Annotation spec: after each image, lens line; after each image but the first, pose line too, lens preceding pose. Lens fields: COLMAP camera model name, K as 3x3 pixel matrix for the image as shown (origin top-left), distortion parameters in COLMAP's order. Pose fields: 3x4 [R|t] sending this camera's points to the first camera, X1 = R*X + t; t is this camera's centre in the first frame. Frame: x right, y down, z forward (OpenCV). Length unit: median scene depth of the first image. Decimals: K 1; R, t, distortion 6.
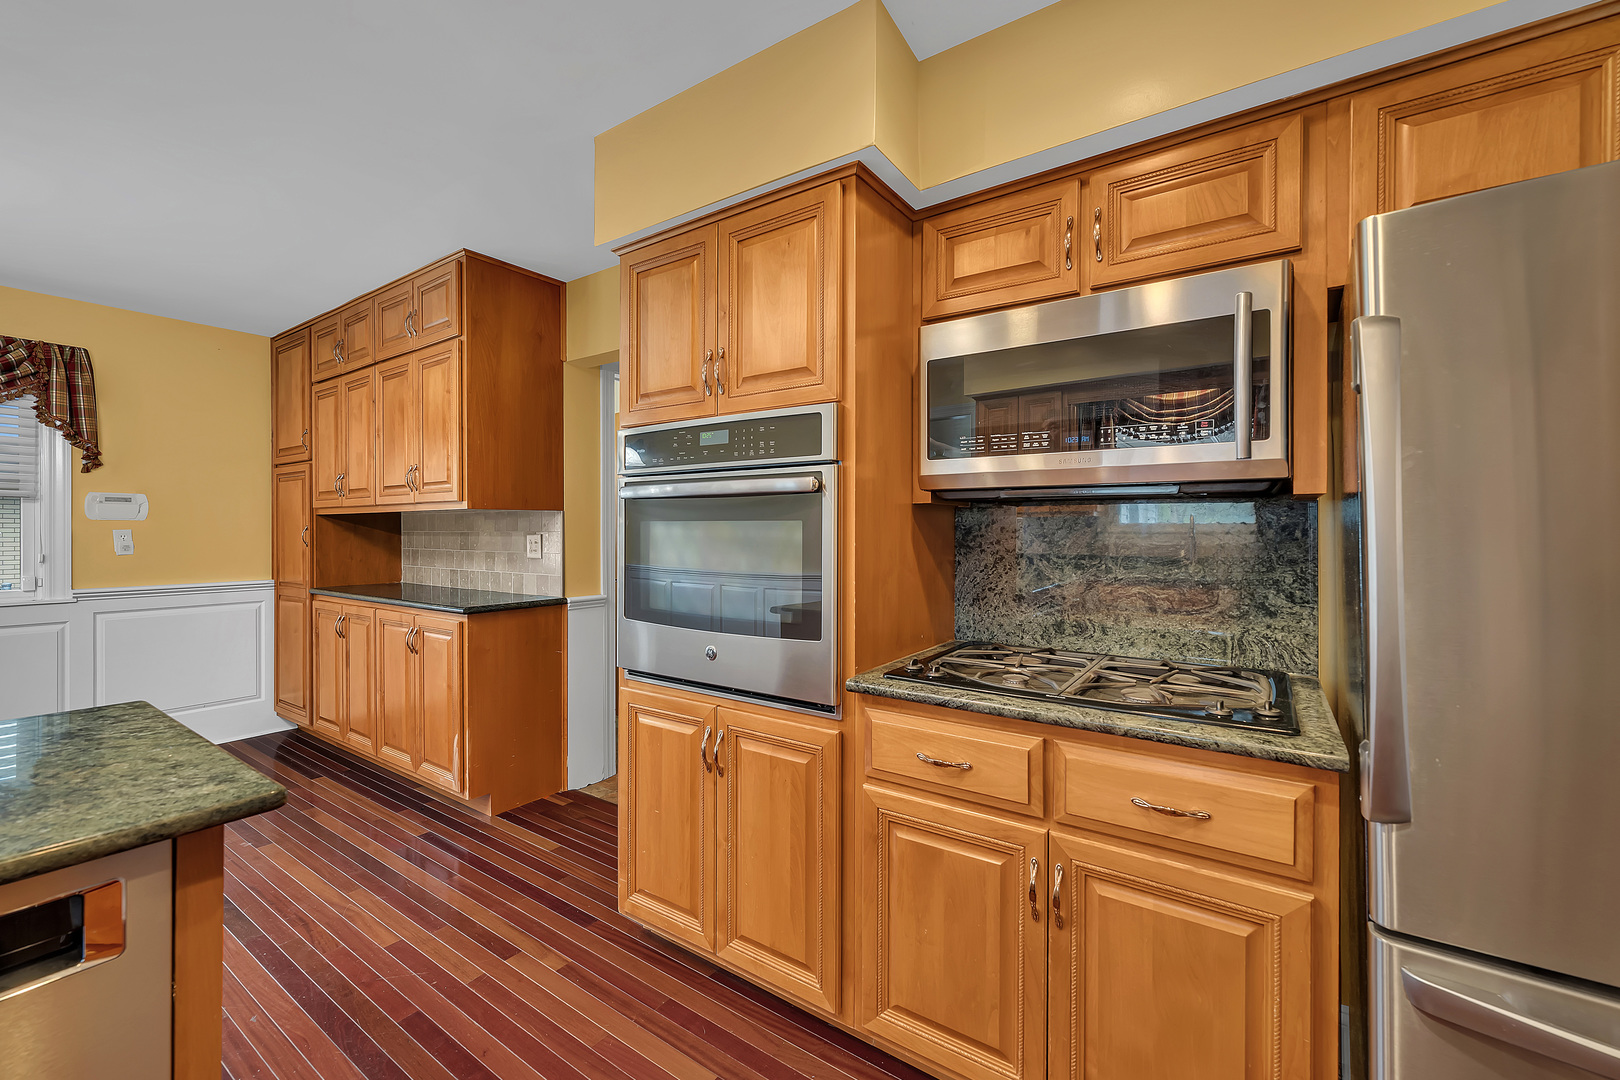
lens RADIAL K [[655.8, 0, 814.6], [0, 655.8, 533.5], [0, 0, 1]] dist [-0.003733, -0.000084]
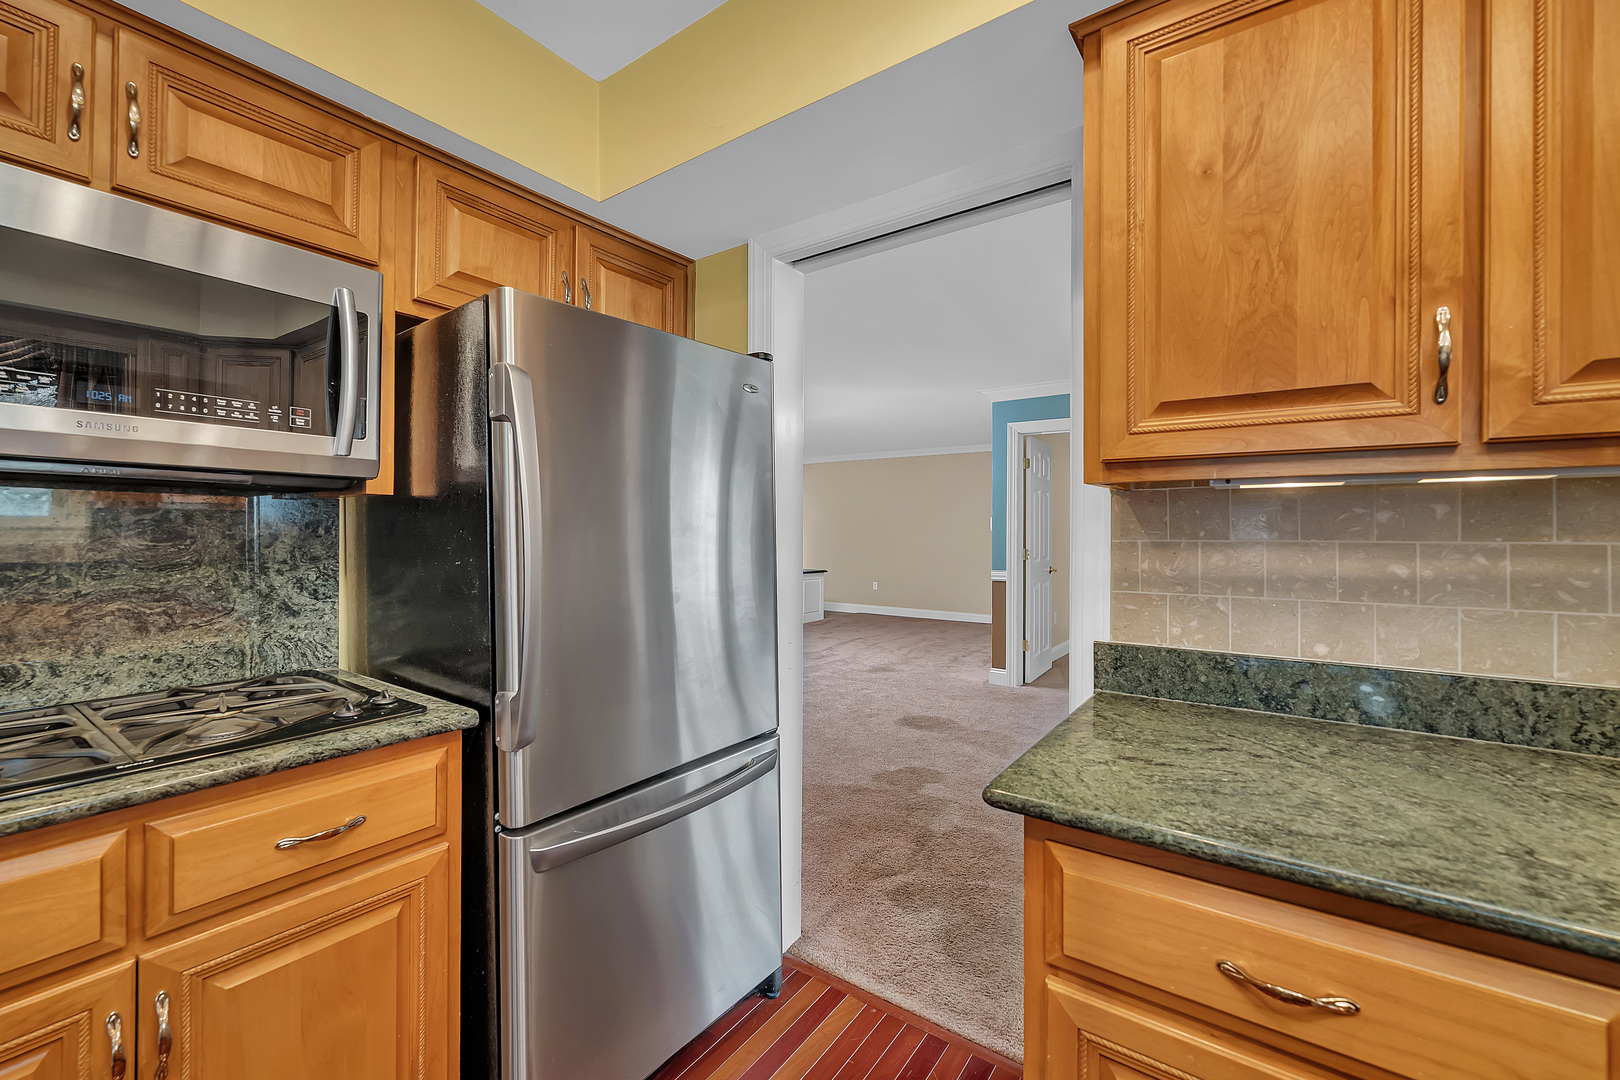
lens RADIAL K [[664.8, 0, 806.4], [0, 664.8, 526.6], [0, 0, 1]] dist [0.000927, 0.000163]
pose [[0.026805, 0.004928, 0.999629, -0.311126], [-0.004059, 0.999980, -0.004820, -0.004632], [-0.999632, -0.003928, 0.026825, 0.251240]]
